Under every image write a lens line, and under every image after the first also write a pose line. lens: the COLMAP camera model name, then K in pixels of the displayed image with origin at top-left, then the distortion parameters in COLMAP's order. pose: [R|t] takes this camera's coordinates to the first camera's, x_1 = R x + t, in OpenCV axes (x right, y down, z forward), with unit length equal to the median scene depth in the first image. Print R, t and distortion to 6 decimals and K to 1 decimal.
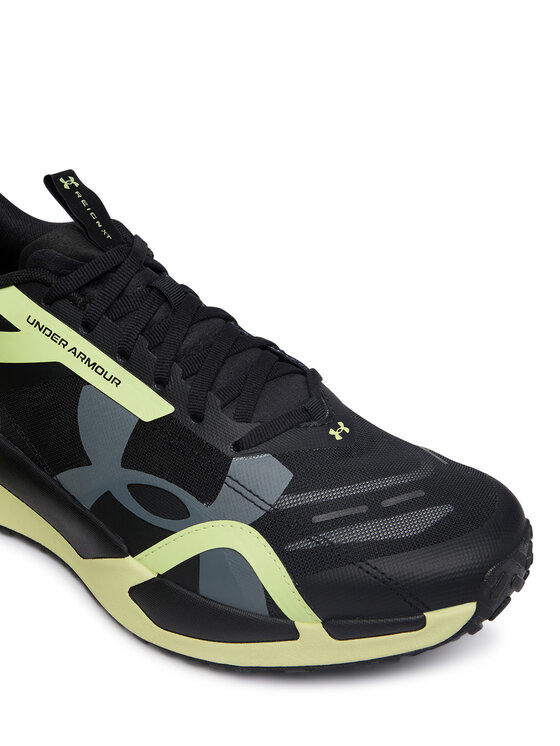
lens RADIAL K [[1126.1, 0, 282.8], [0, 1126.1, 373.3], [0, 0, 1]] dist [-0.117134, 0.000000]
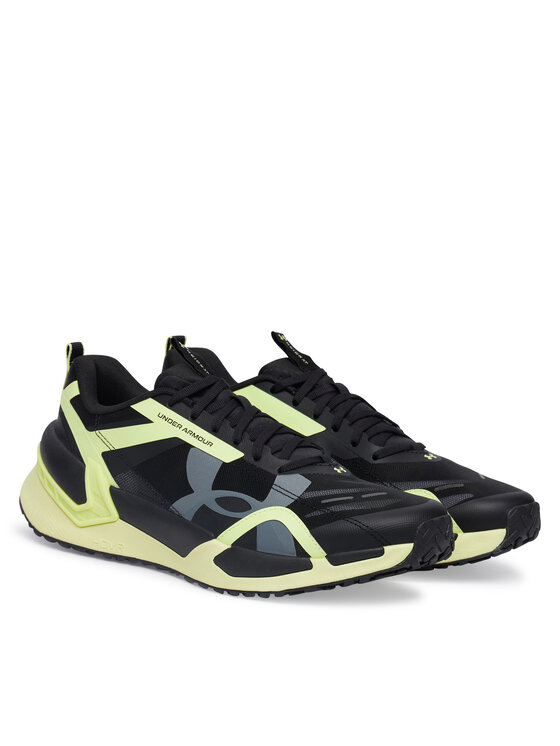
lens RADIAL K [[1804.2, 0, 279.0], [0, 1804.2, 372.8], [0, 0, 1]] dist [0.045647, 0.000000]
pose [[0.998100, -0.005811, -0.061340, 0.127870], [-0.016340, 0.934928, -0.354462, 0.894250], [0.059408, 0.354791, 0.933056, -1.627035]]
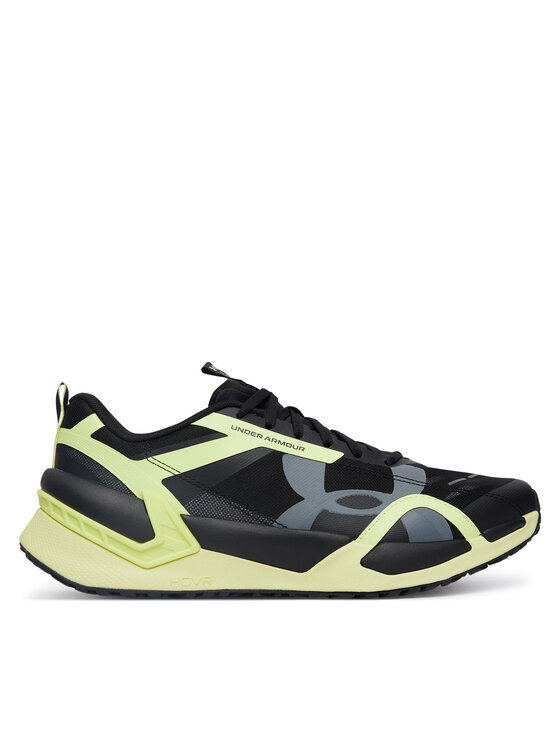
lens RADIAL K [[865.1, 0, 280.2], [0, 865.1, 372.3], [0, 0, 1]] dist [0.001922, 0.000000]
pose [[0.834059, -0.046085, 0.549747, -0.874344], [0.323733, 0.847775, -0.420088, 0.438406], [-0.446702, 0.528350, 0.722014, 0.049162]]
